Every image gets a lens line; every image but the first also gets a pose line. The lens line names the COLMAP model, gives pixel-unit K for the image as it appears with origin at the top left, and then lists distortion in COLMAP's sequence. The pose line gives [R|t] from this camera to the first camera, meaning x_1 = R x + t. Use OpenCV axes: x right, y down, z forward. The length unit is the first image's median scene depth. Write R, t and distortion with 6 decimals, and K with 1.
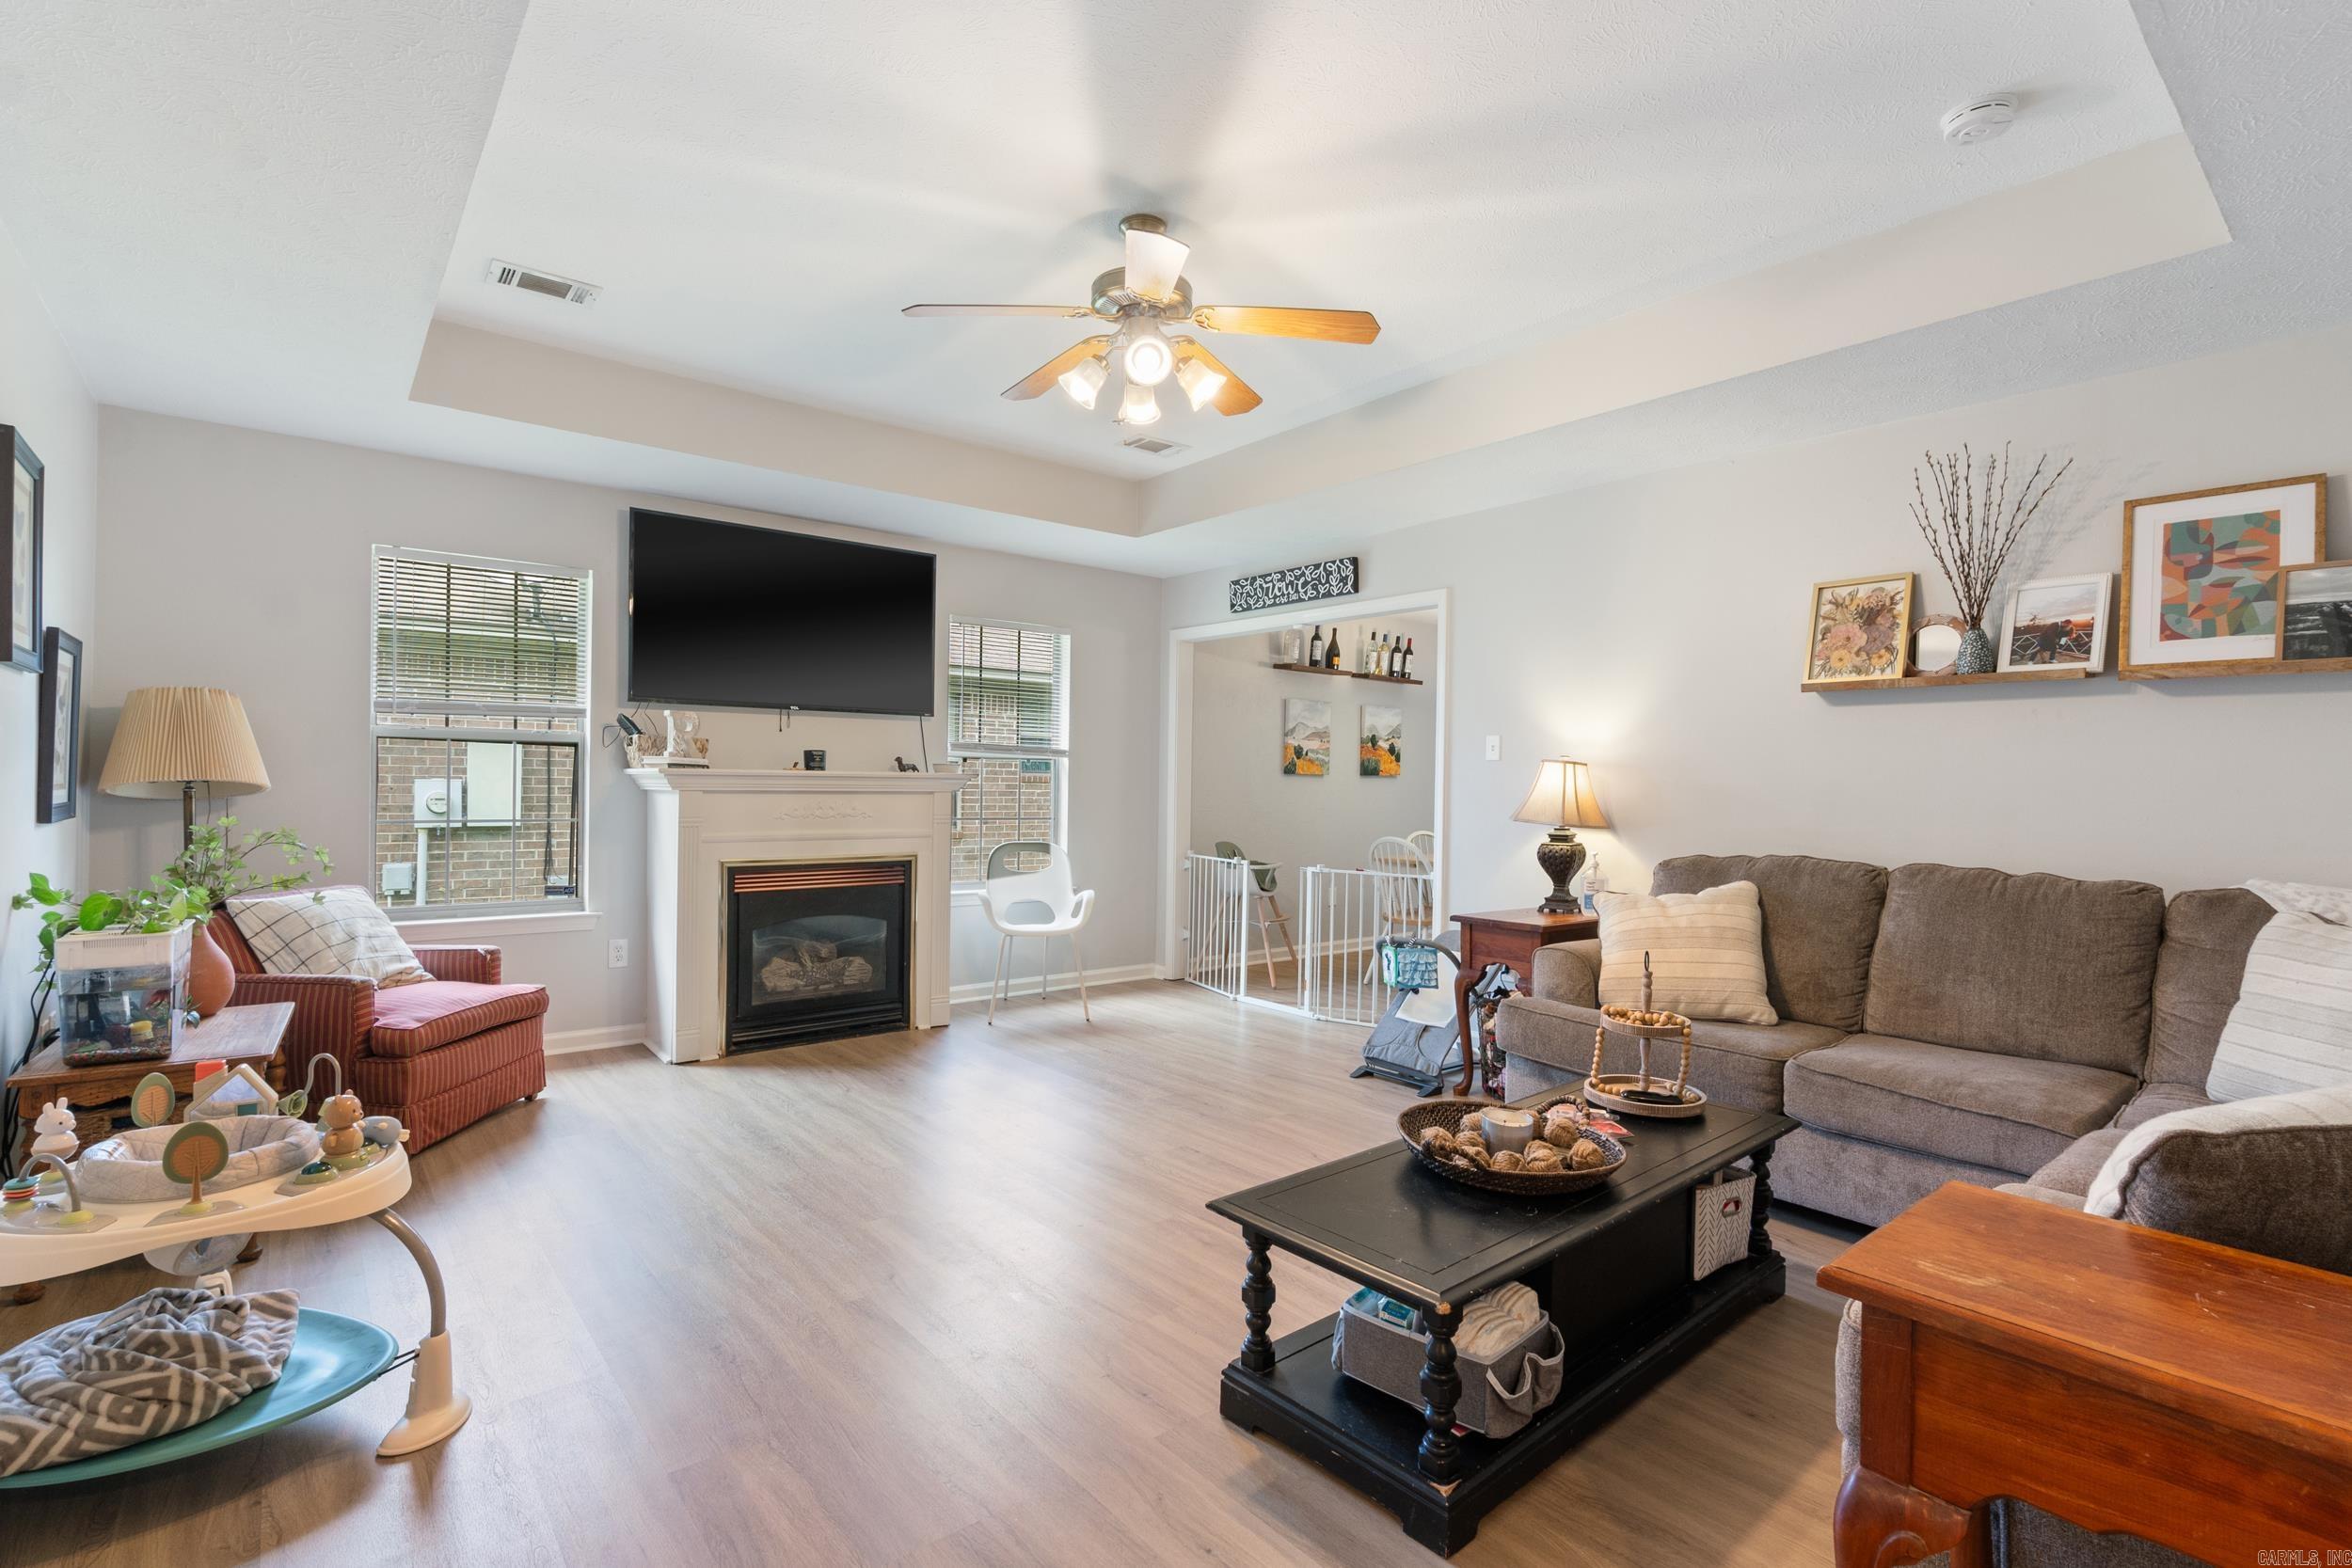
lens RADIAL K [[1089.4, 0, 1179.4], [0, 1089.4, 787.8], [0, 0, 1]] dist [-0.005929, -0.000289]
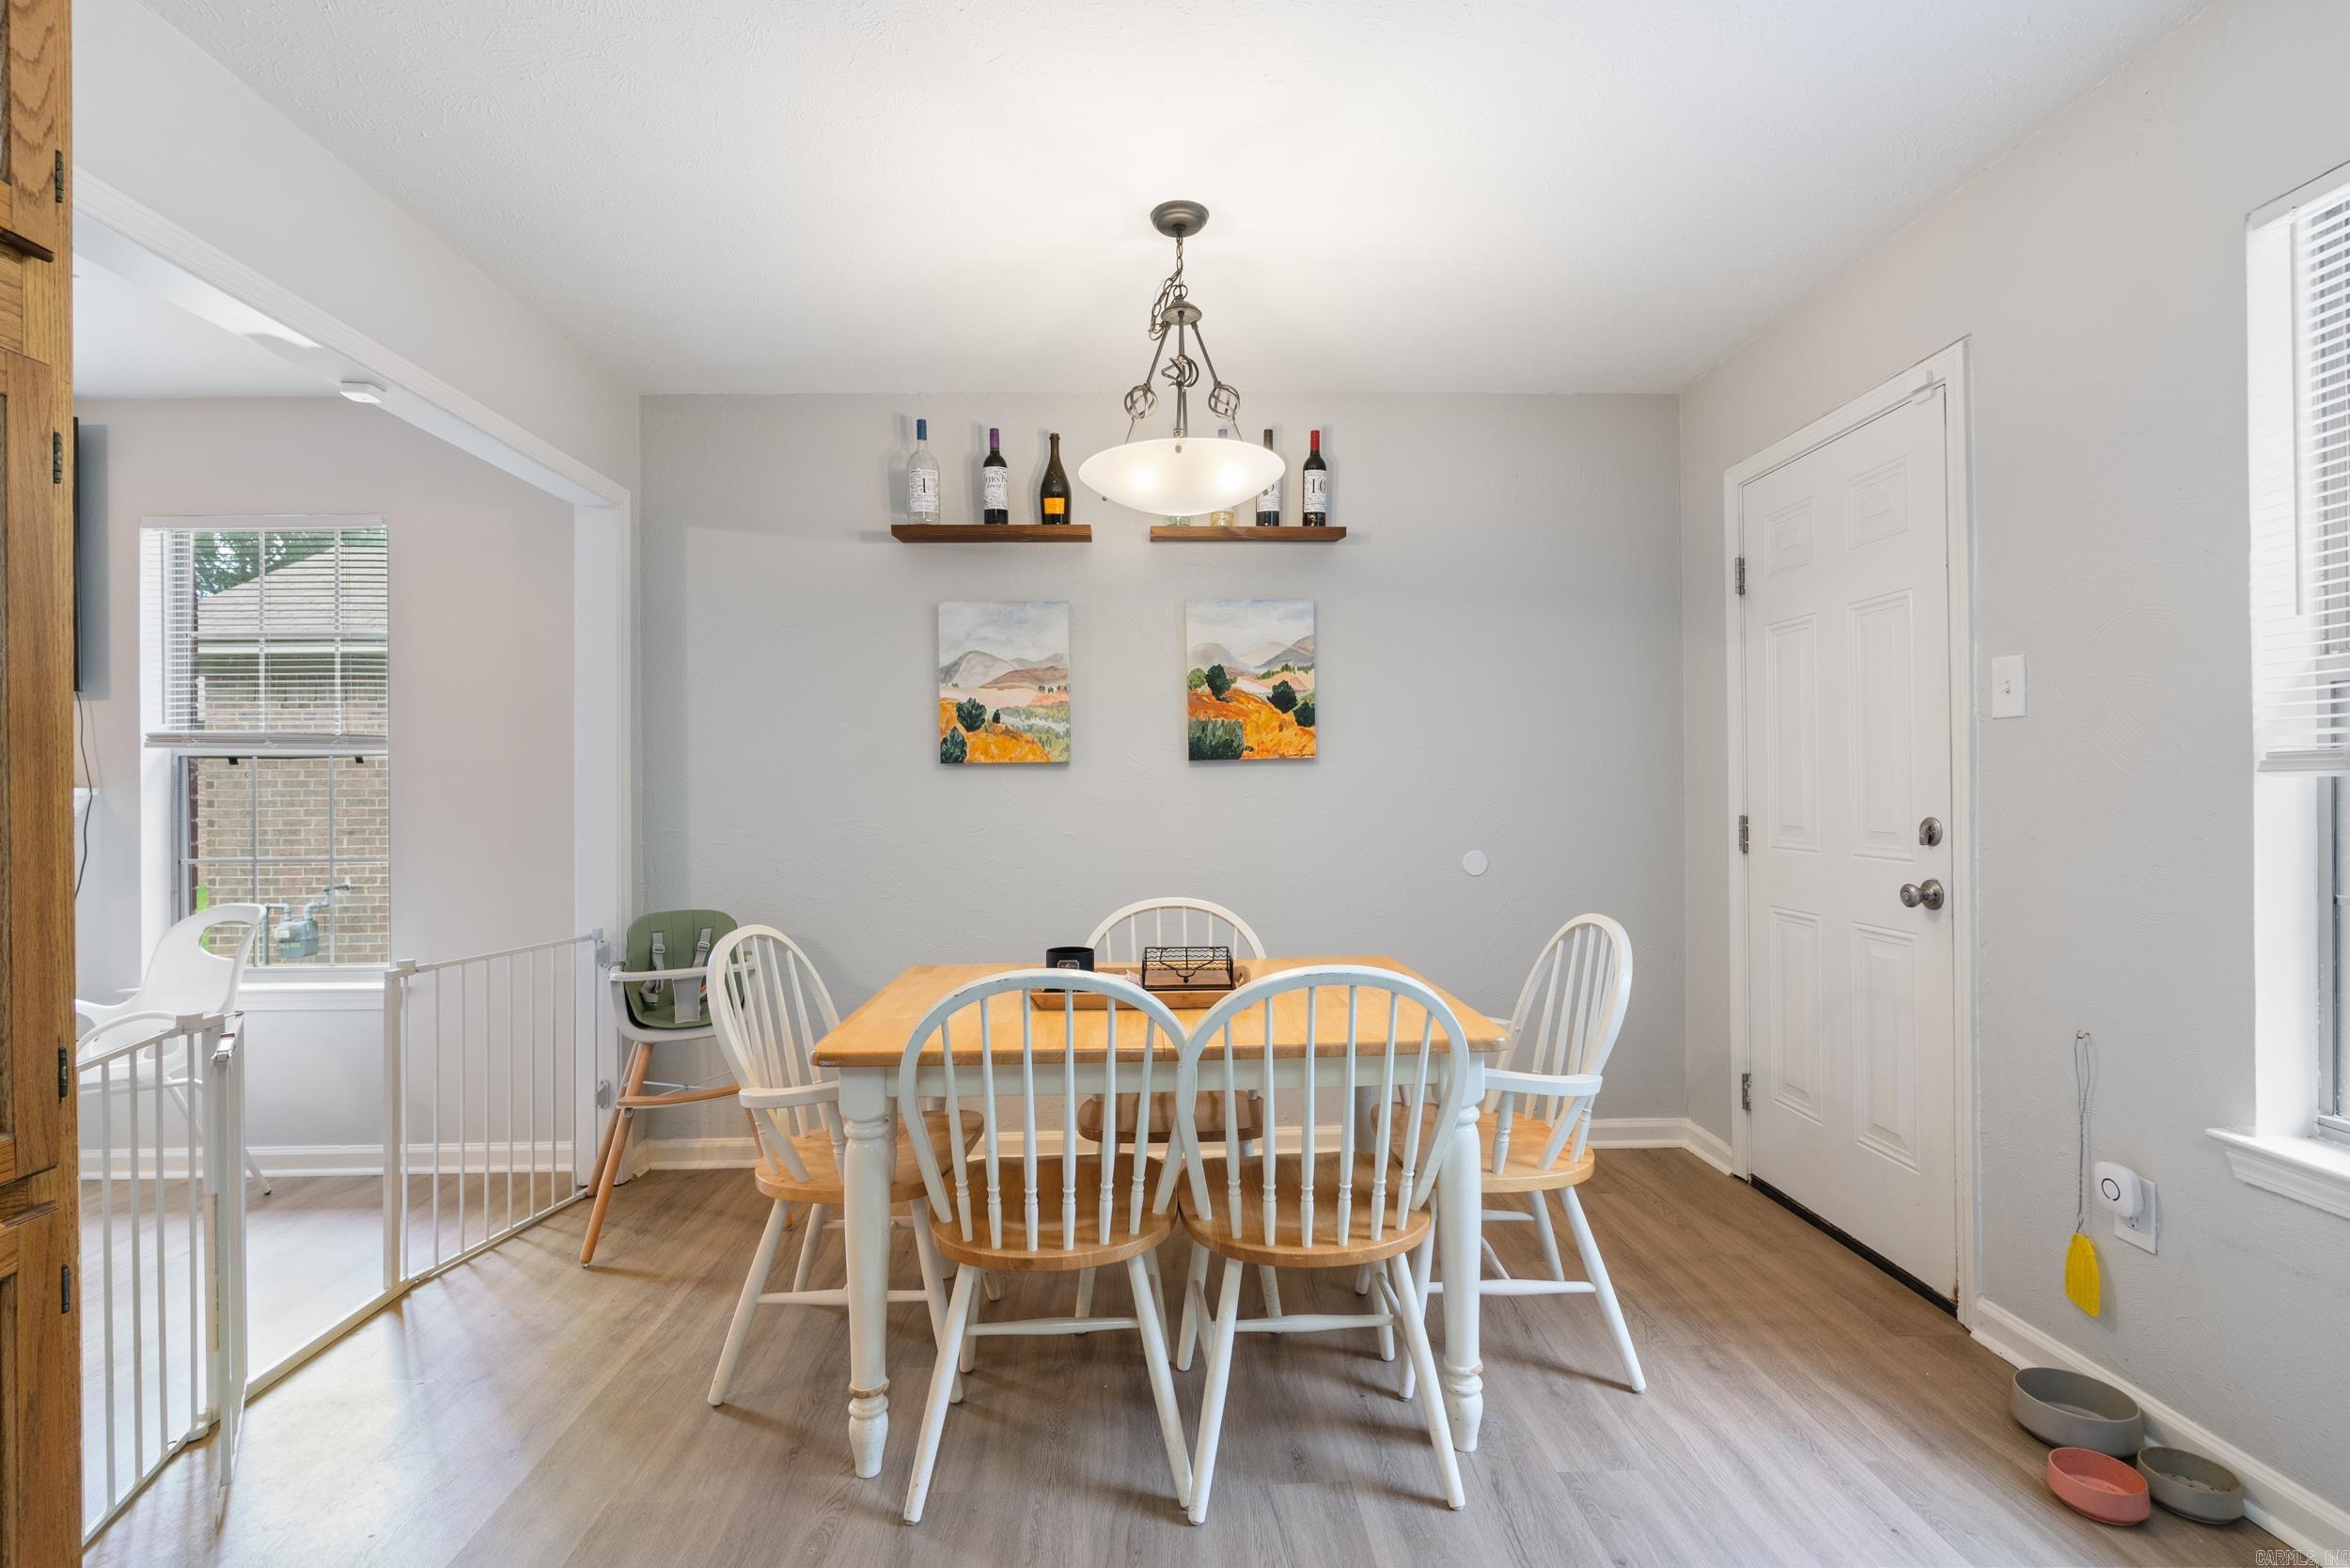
lens RADIAL K [[1088.6, 0, 1170.3], [0, 1088.6, 785.5], [0, 0, 1]] dist [-0.005929, -0.000289]
pose [[0.782722, -0.020679, -0.622028, 0.454017], [0.018393, 0.999780, -0.010092, 0.002783], [0.622100, -0.003542, 0.782930, 0.684974]]
